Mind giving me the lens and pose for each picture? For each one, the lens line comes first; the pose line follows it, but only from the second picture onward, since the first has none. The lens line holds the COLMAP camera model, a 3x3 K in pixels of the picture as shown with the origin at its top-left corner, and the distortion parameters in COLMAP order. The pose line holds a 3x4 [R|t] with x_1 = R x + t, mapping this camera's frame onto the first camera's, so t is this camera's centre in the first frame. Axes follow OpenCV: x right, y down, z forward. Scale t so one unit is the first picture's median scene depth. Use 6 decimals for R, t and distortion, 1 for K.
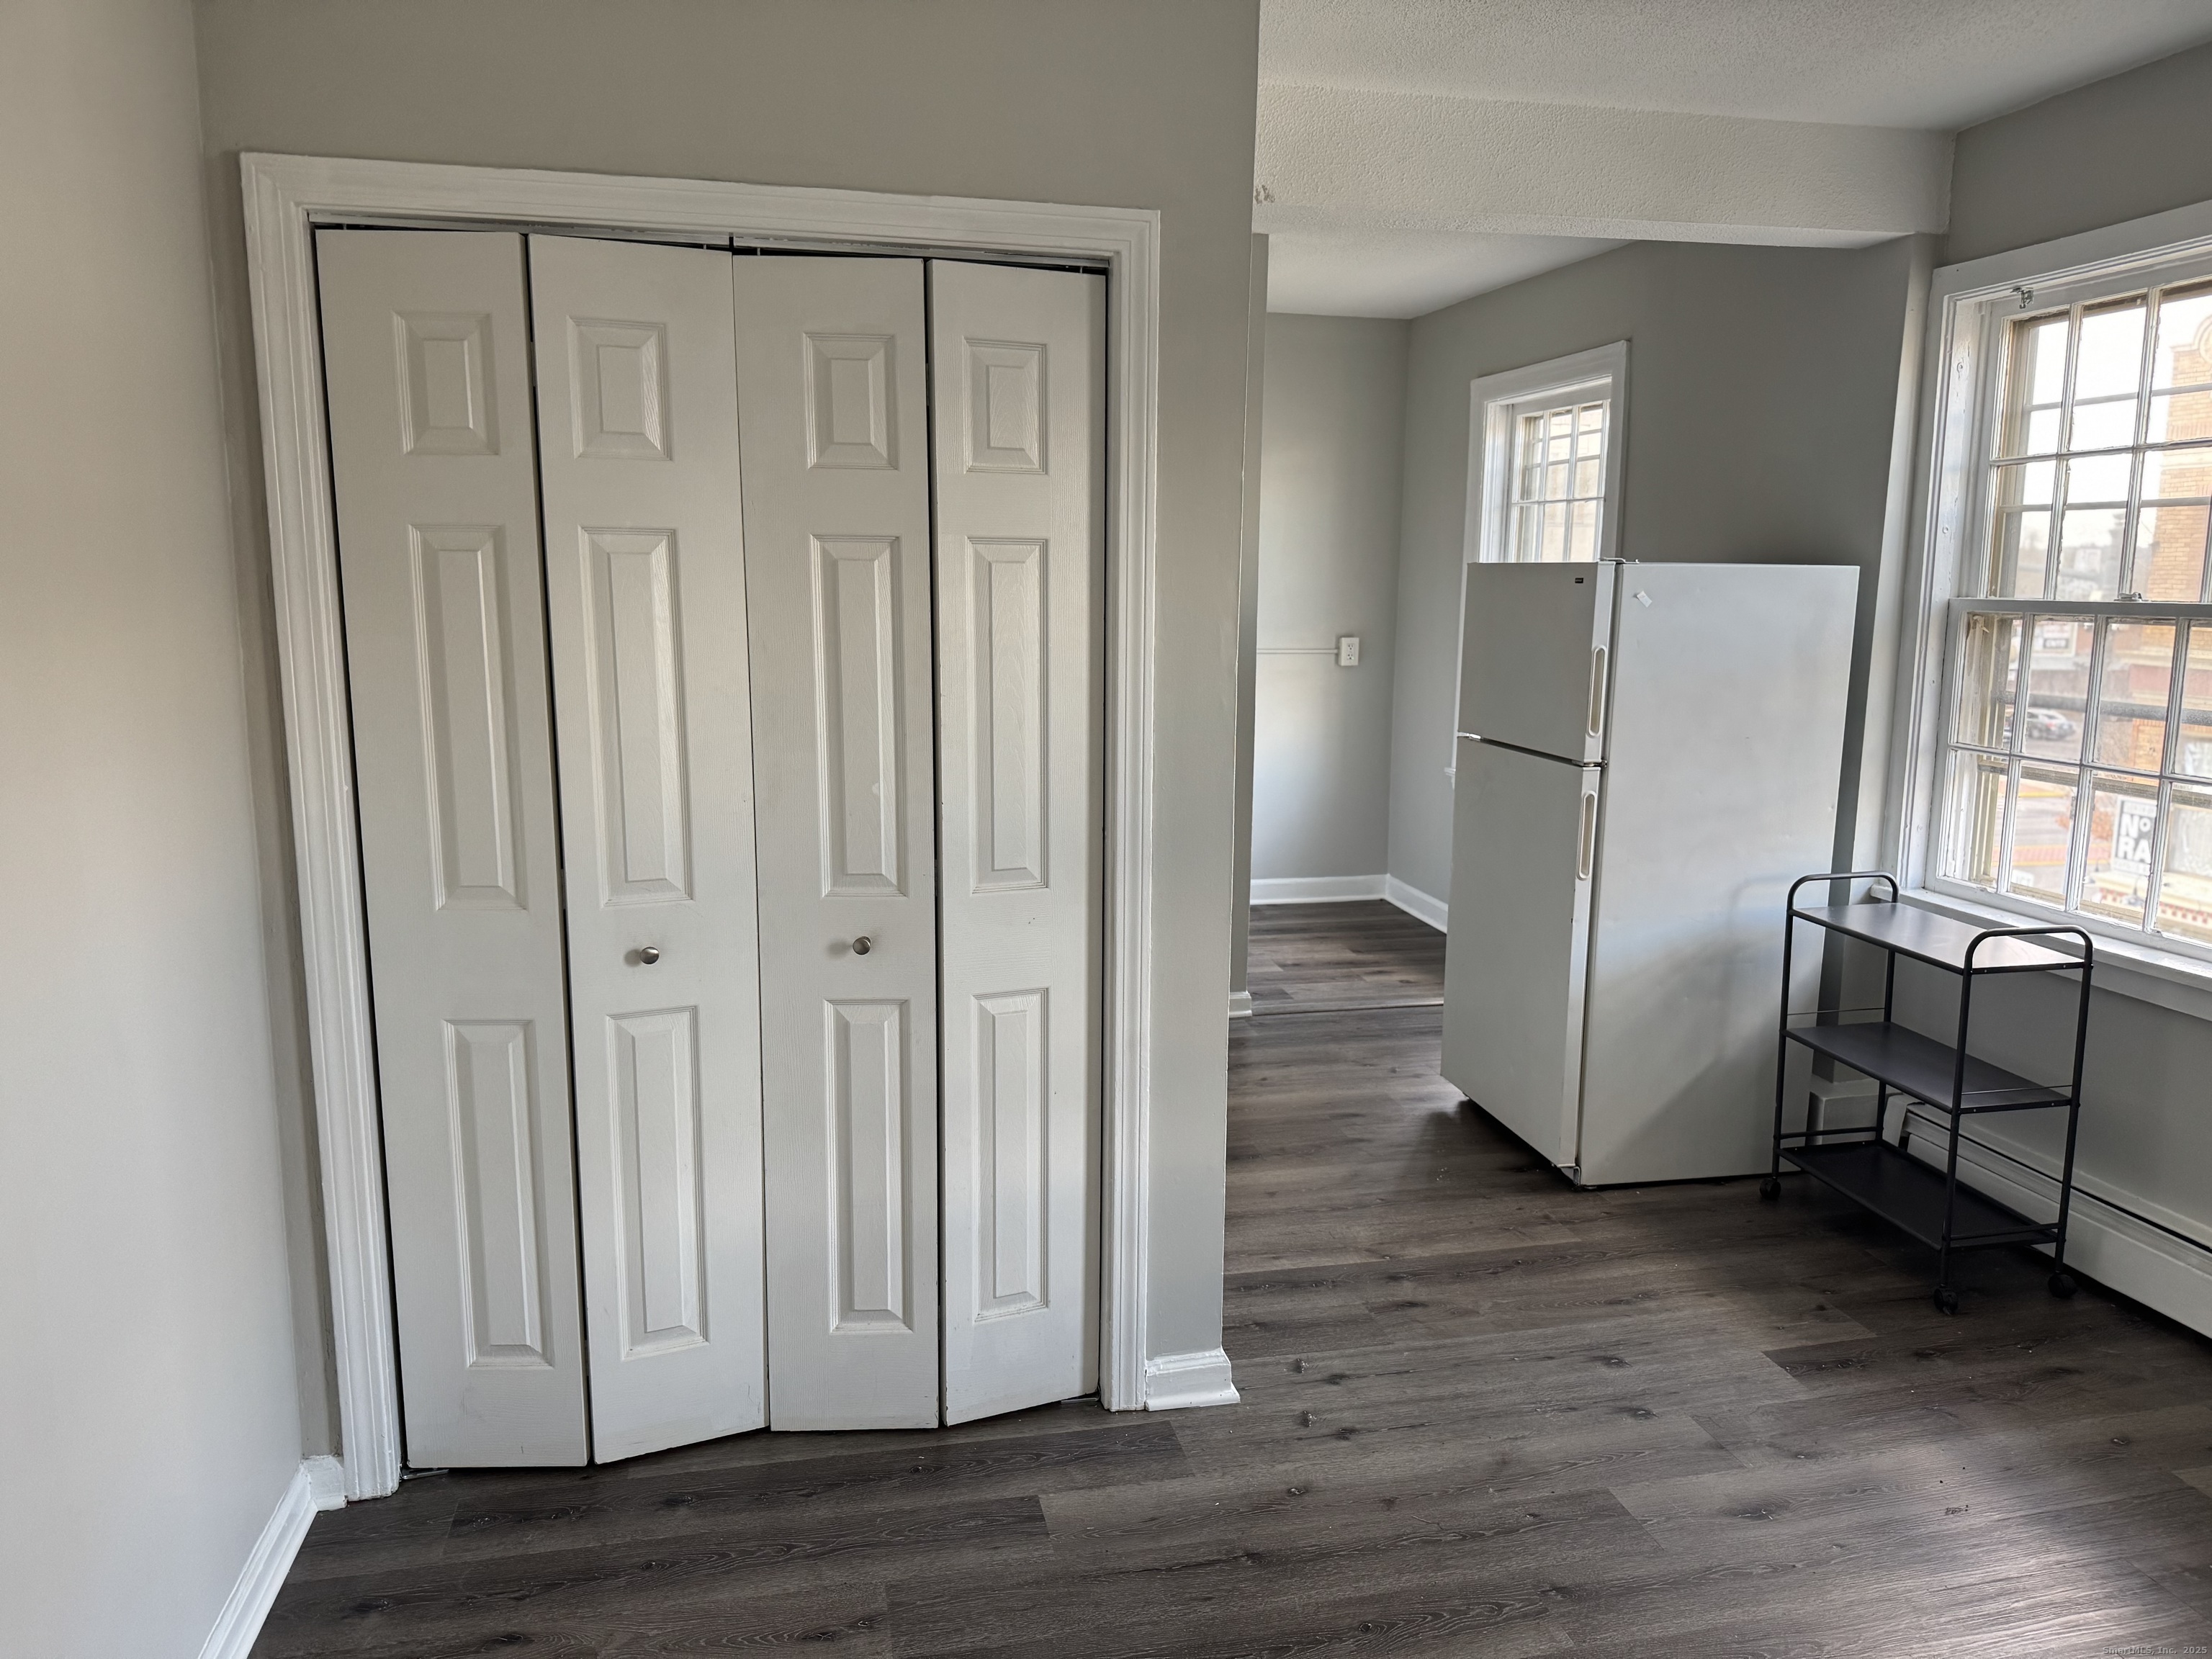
lens RADIAL K [[1566.5, 0, 1114.5], [0, 1566.5, 834.0], [0, 0, 1]] dist [0.039699, -0.046031]
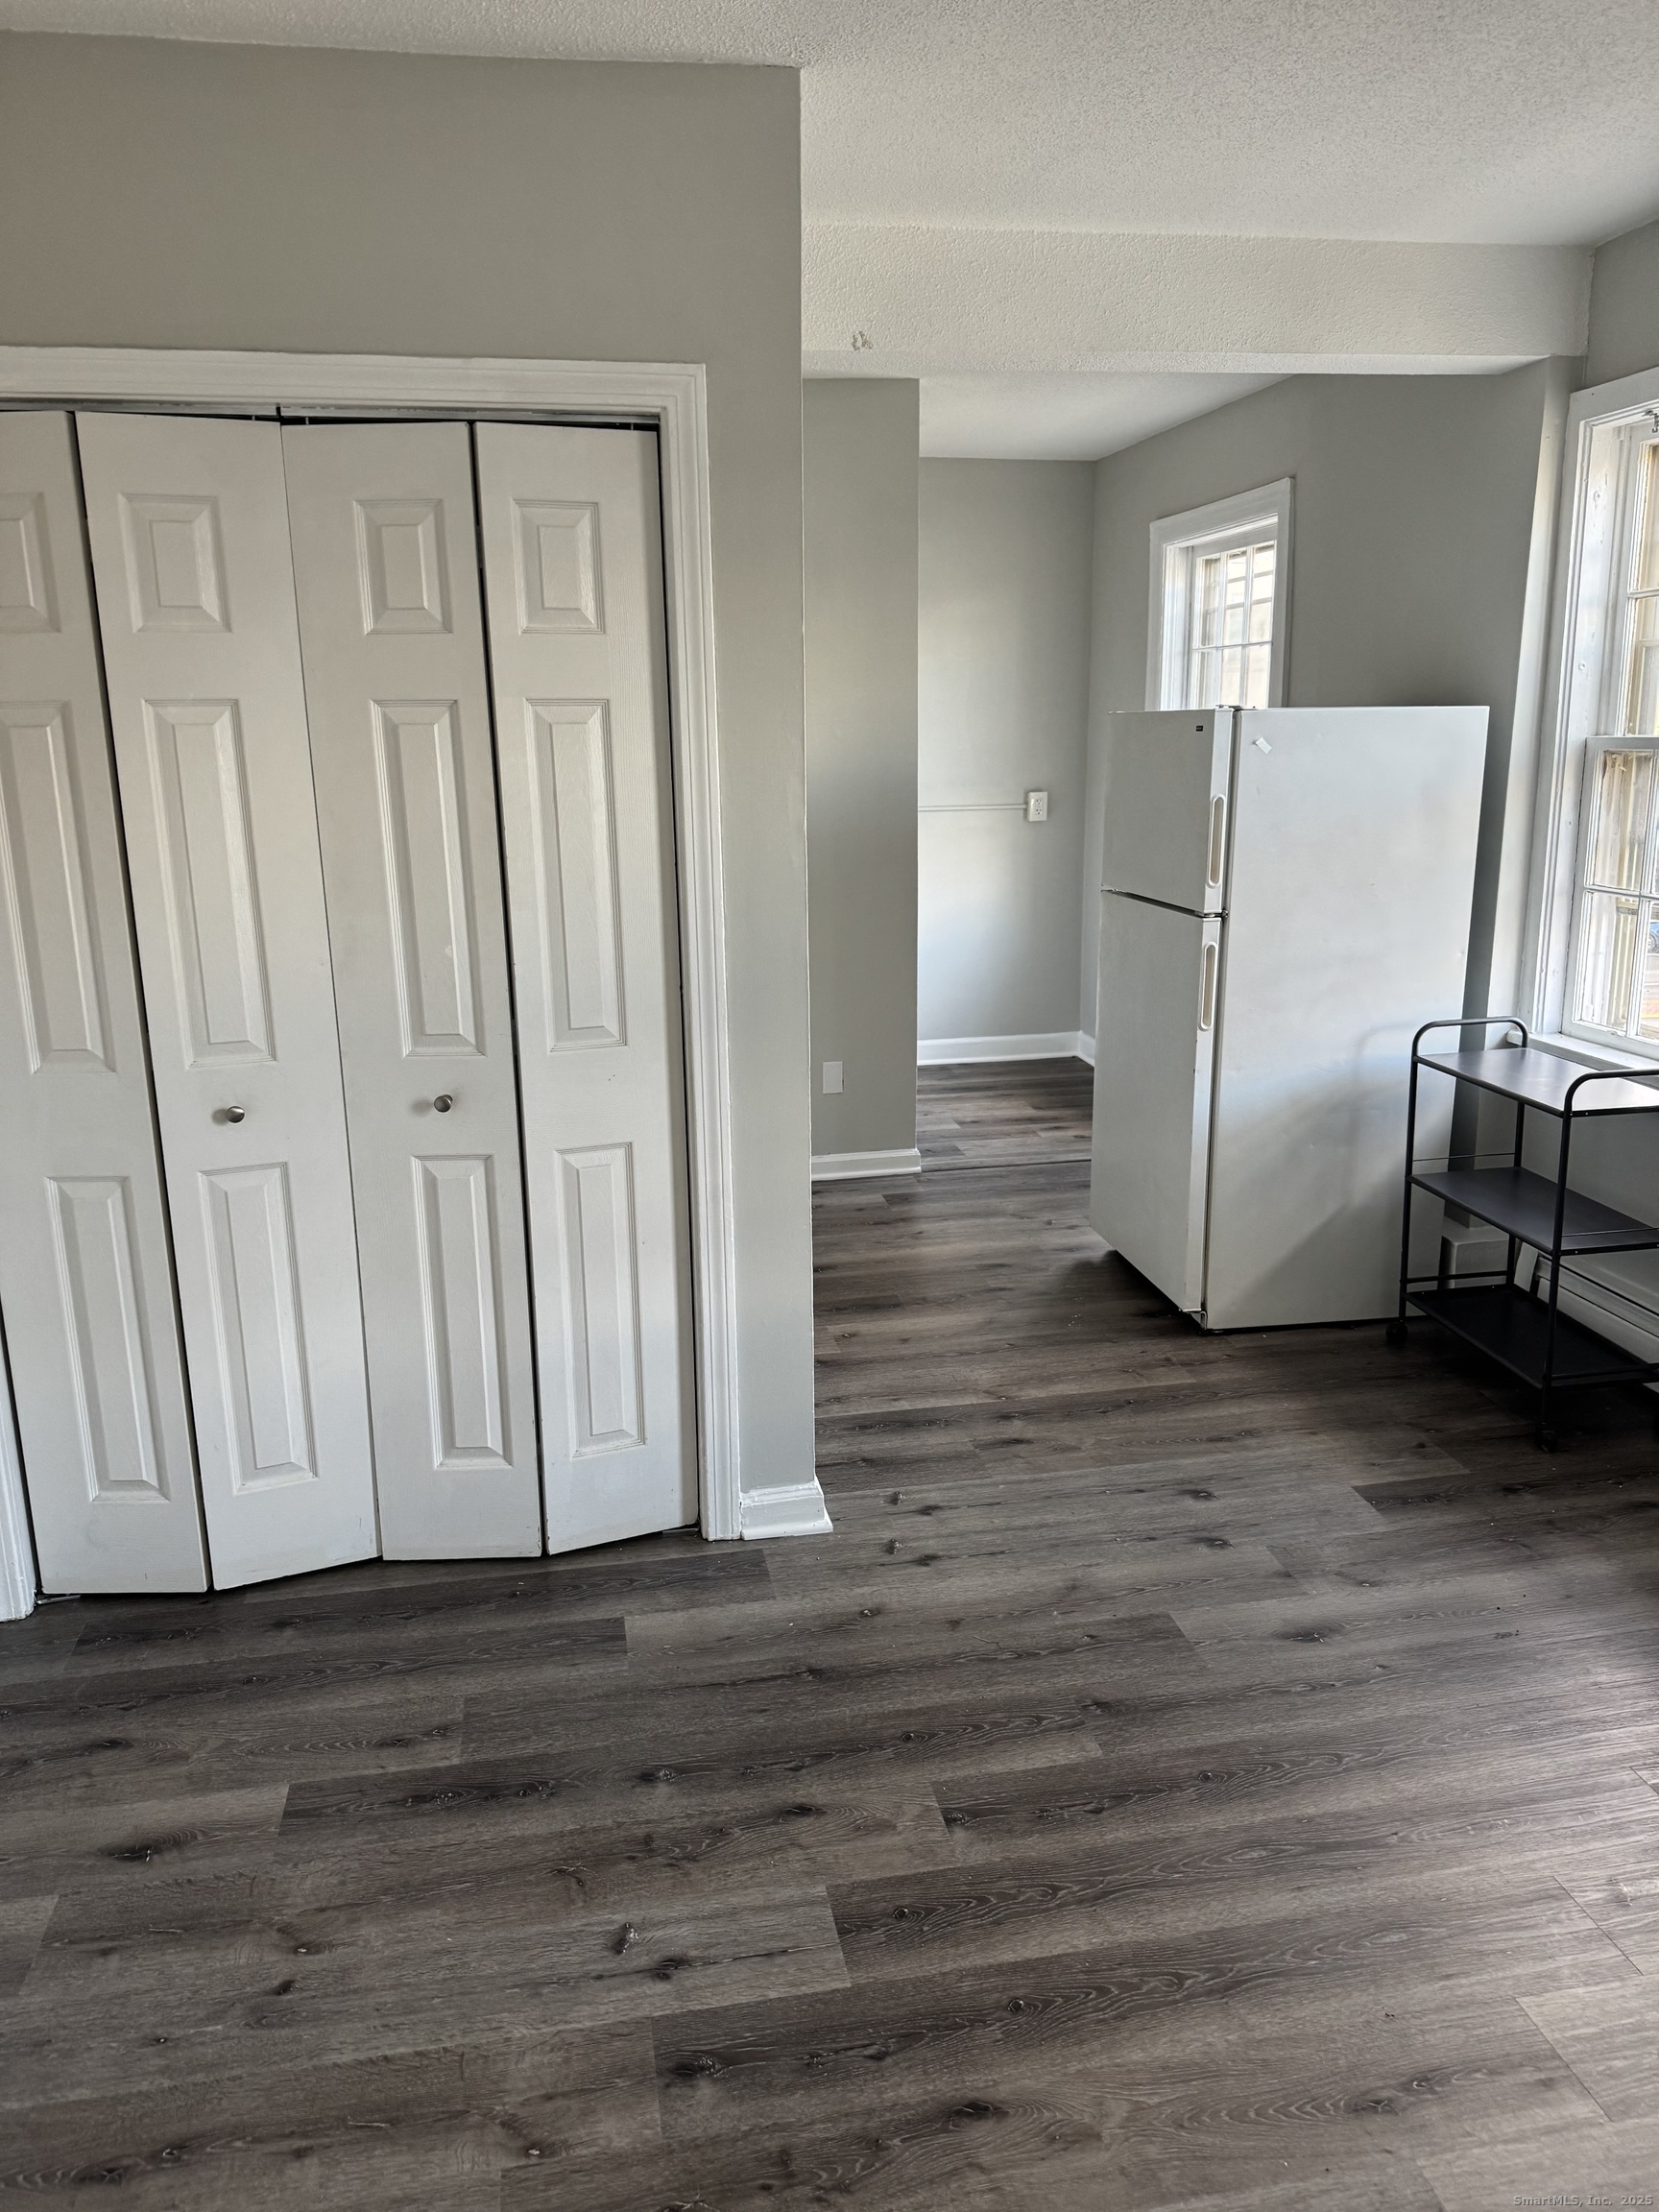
lens RADIAL K [[1566.5, 0, 813.9], [0, 1566.5, 1099.3], [0, 0, 1]] dist [0.039699, -0.046031]
pose [[0.998739, -0.014003, -0.048211, 0.127766], [0.017074, 0.997811, 0.063894, 0.006483], [0.047211, -0.064636, 0.996791, -0.022773]]
